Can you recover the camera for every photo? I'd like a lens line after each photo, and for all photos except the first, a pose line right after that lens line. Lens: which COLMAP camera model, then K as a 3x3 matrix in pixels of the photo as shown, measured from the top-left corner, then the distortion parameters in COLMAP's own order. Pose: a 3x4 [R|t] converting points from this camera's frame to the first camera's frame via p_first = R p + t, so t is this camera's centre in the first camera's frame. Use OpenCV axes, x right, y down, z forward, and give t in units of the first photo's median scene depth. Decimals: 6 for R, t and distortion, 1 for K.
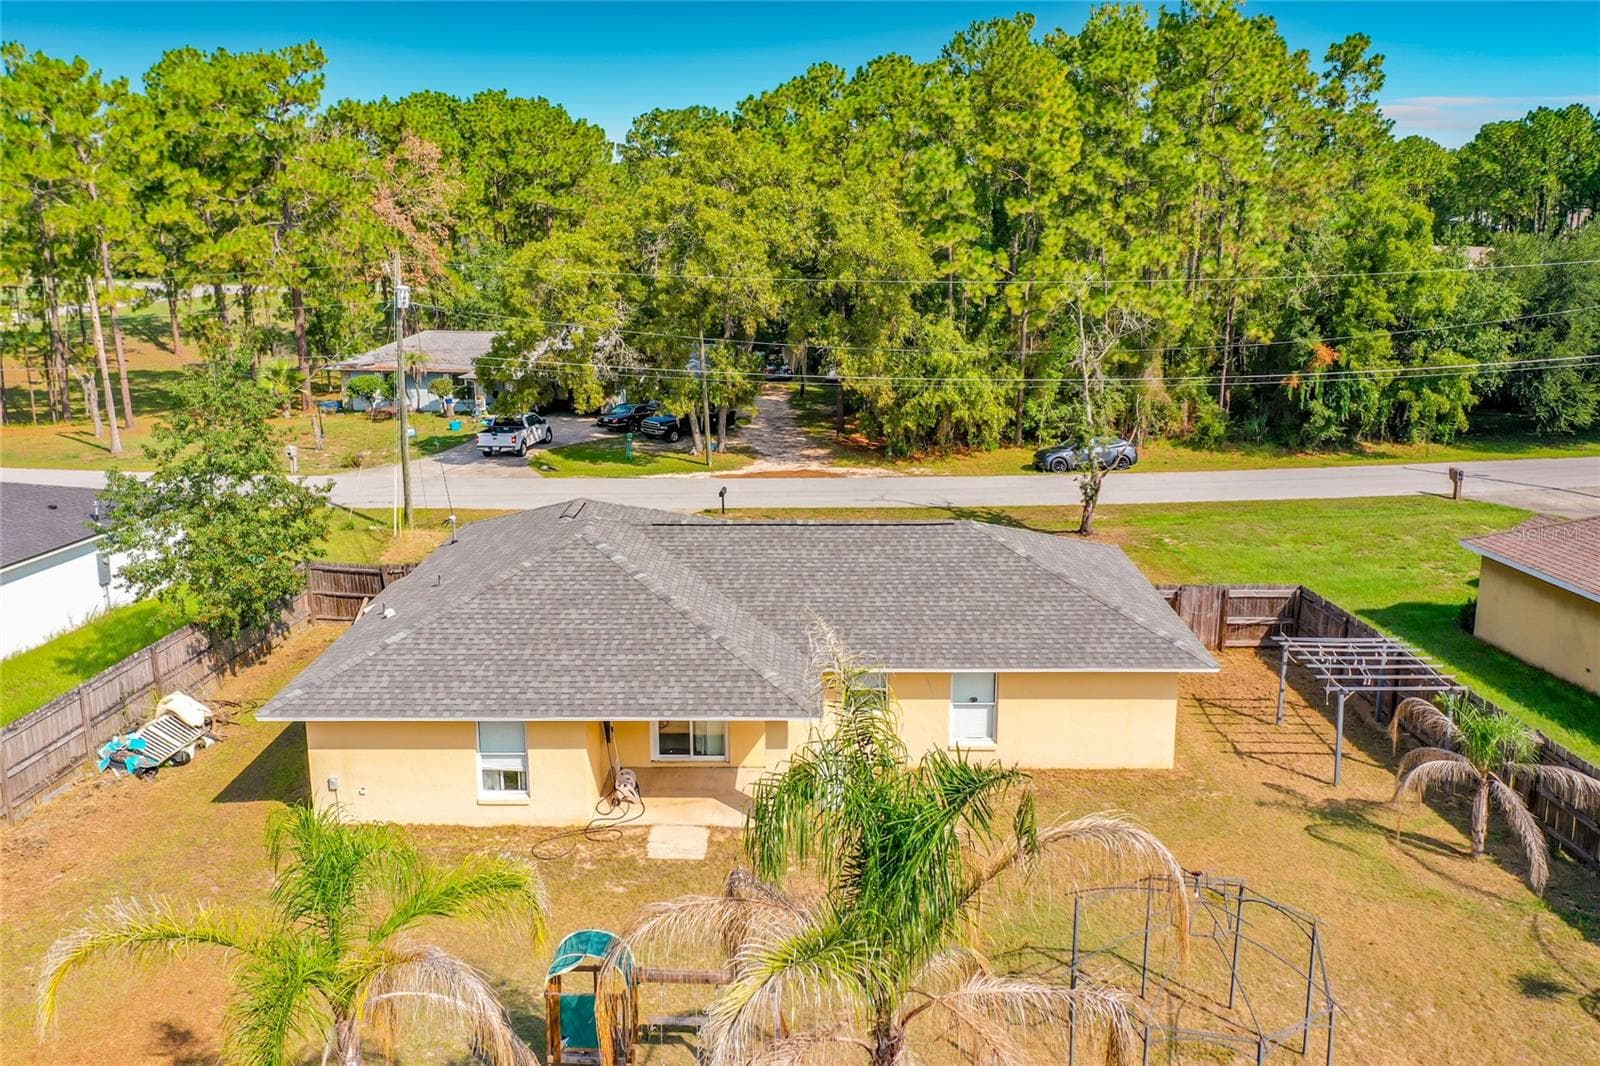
lens RADIAL K [[1290.8, 0, 802.0], [0, 1290.8, 473.7], [0, 0, 1]] dist [0.005670, 0.002513]
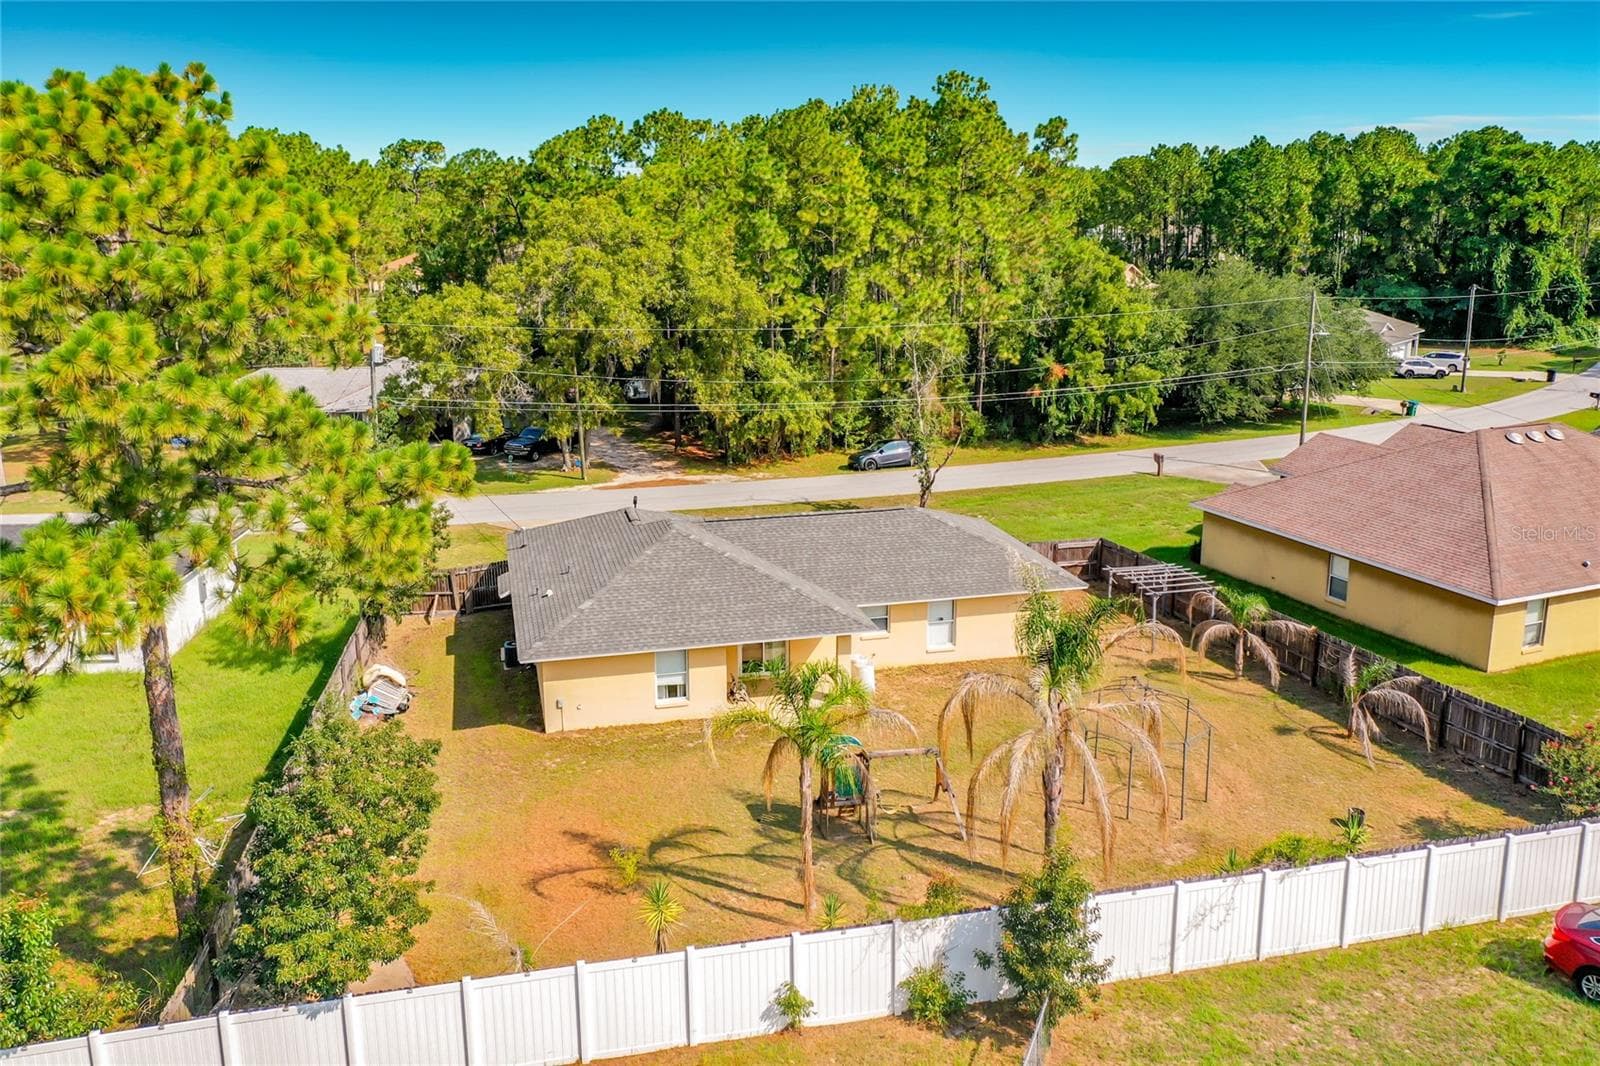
lens RADIAL K [[1301.0, 0, 806.3], [0, 1301.0, 485.2], [0, 0, 1]] dist [-0.010496, -0.000497]
pose [[0.965738, -0.052890, 0.254072, -0.186517], [0.051039, 0.998600, 0.013878, -0.007658], [-0.254450, -0.000435, 0.967086, -0.215865]]
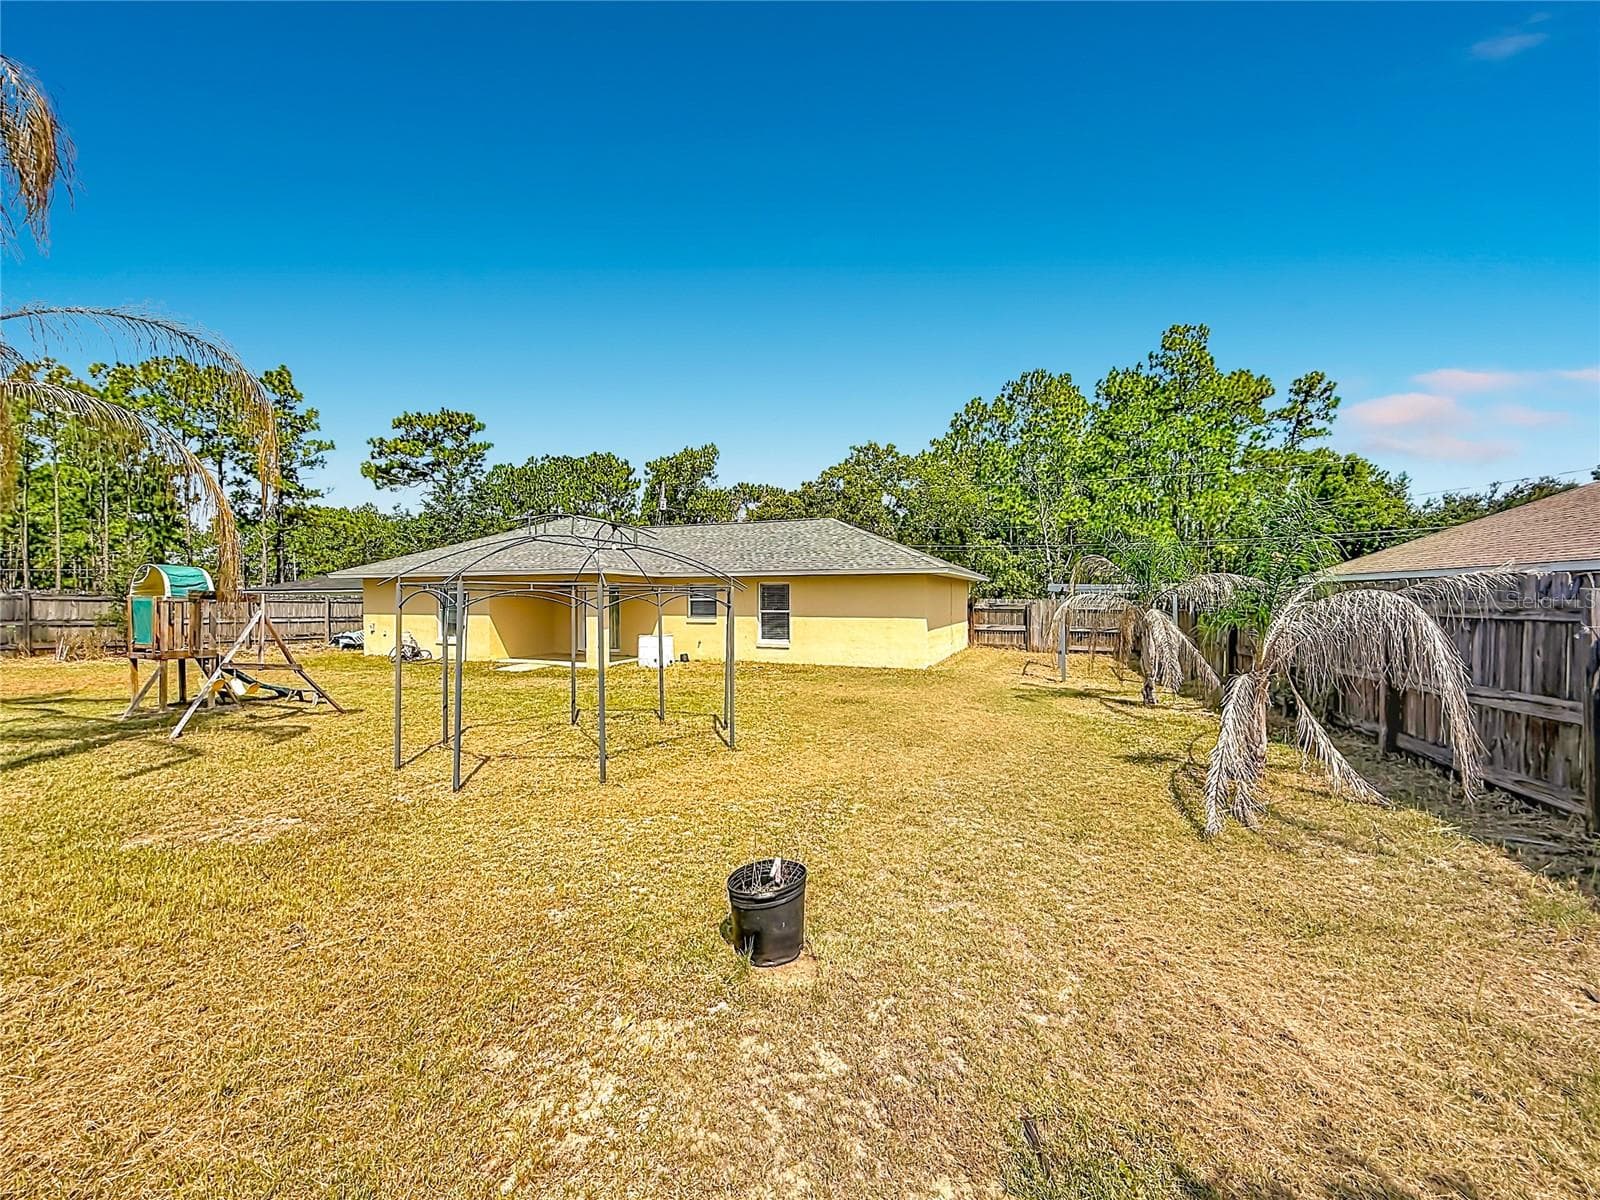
lens RADIAL K [[653.0, 0, 800.0], [0, 653.0, 600.0], [0, 0, 1]] dist [-0.006504, 0.000360]
pose [[0.930790, 0.003276, -0.365539, 0.179391], [-0.077628, 0.978925, -0.188893, 0.129656], [0.357217, 0.204196, 0.911428, 0.177989]]
